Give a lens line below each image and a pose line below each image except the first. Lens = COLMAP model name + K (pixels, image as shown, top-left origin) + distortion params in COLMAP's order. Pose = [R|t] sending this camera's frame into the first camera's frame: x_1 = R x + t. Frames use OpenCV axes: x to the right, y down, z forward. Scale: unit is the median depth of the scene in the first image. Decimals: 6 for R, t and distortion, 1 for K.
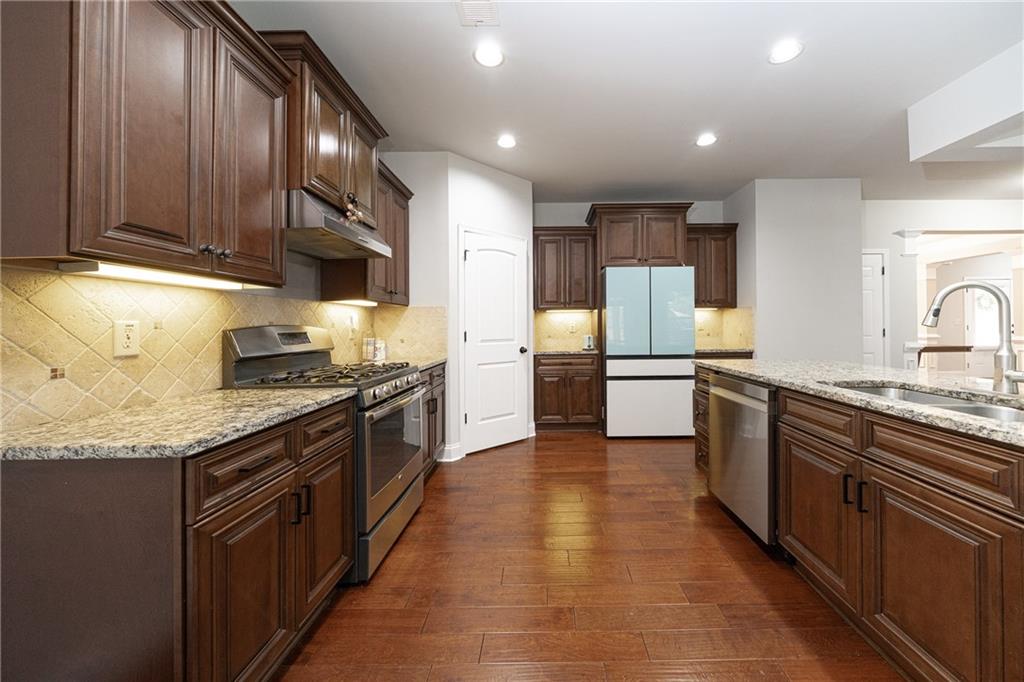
lens RADIAL K [[375.7, 0, 543.5], [0, 375.7, 319.6], [0, 0, 1]] dist [-0.001043, -0.000105]
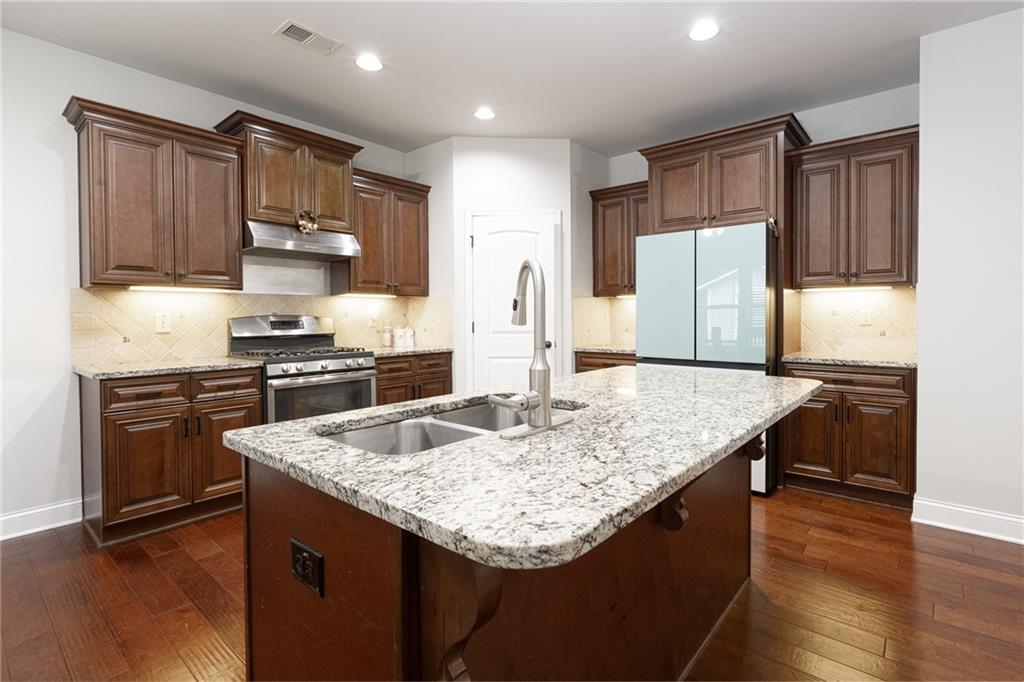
lens RADIAL K [[486.1, 0, 504.6], [0, 486.1, 323.0], [0, 0, 1]] dist [0.001234, 0.000339]
pose [[0.752560, 0.014612, -0.658362, 1.086908], [0.008788, 0.999442, 0.032227, -0.007436], [0.658465, -0.030039, 0.752011, 0.199909]]
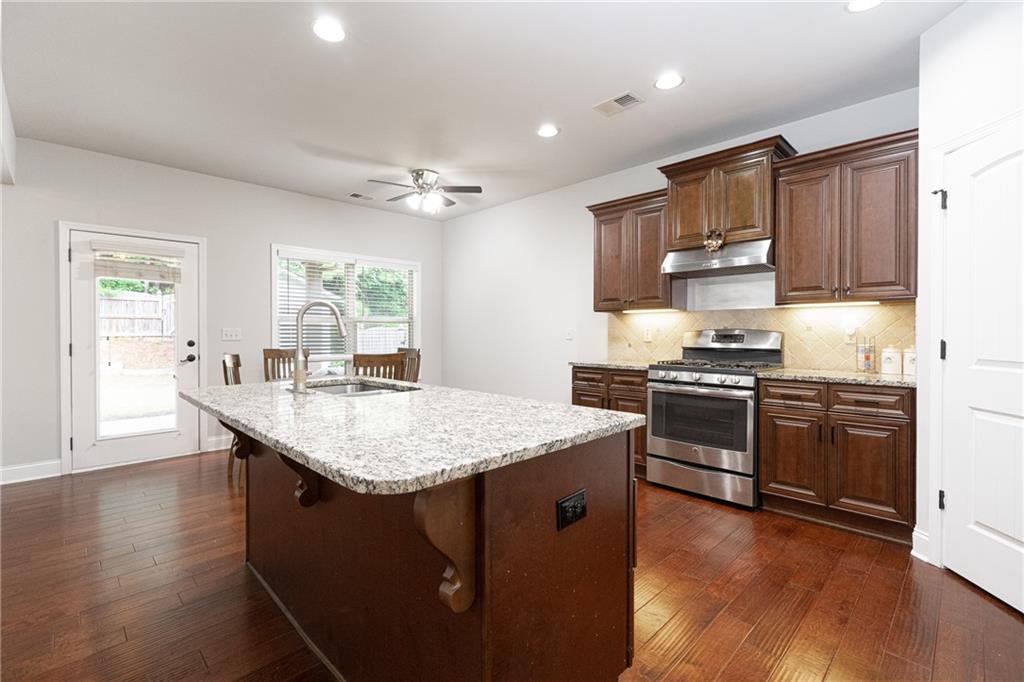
lens RADIAL K [[454.1, 0, 534.3], [0, 454.1, 335.7], [0, 0, 1]] dist [-0.009147, -0.000167]
pose [[-0.690776, 0.017323, -0.722862, 1.102769], [0.020044, 0.999788, 0.004805, 0.016148], [0.722791, -0.011169, -0.690976, 1.669028]]
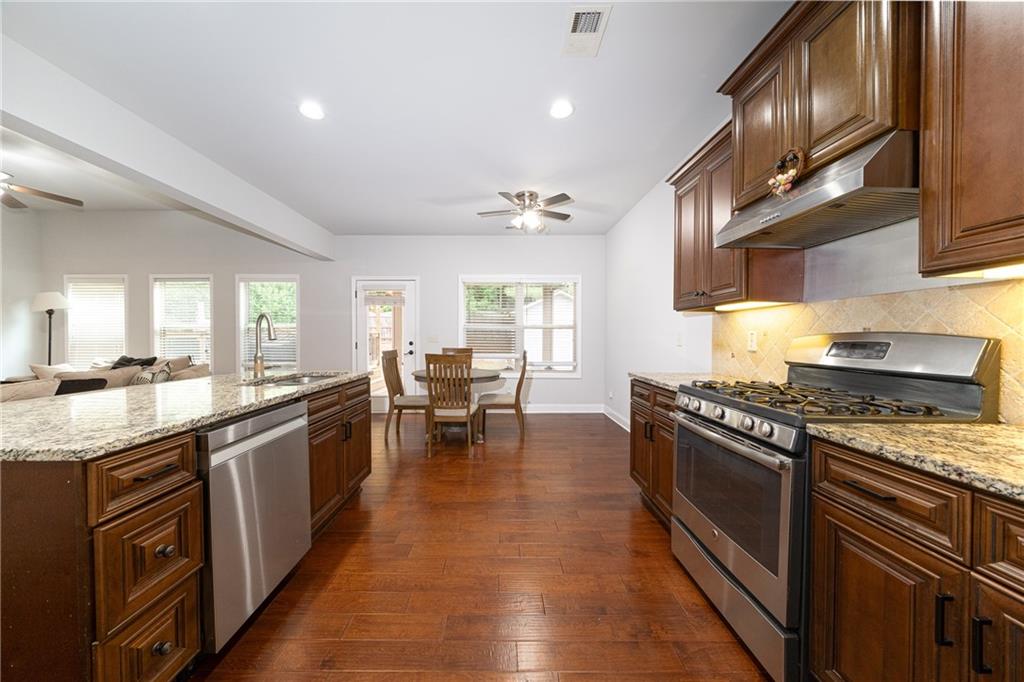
lens RADIAL K [[361.1, 0, 506.9], [0, 361.1, 341.3], [0, 0, 1]] dist [-0.000710, -0.000117]
pose [[-0.999882, 0.010650, -0.011036, 0.050098], [0.010687, 0.999937, -0.003295, 0.028157], [0.011001, -0.003413, -0.999934, 1.727176]]
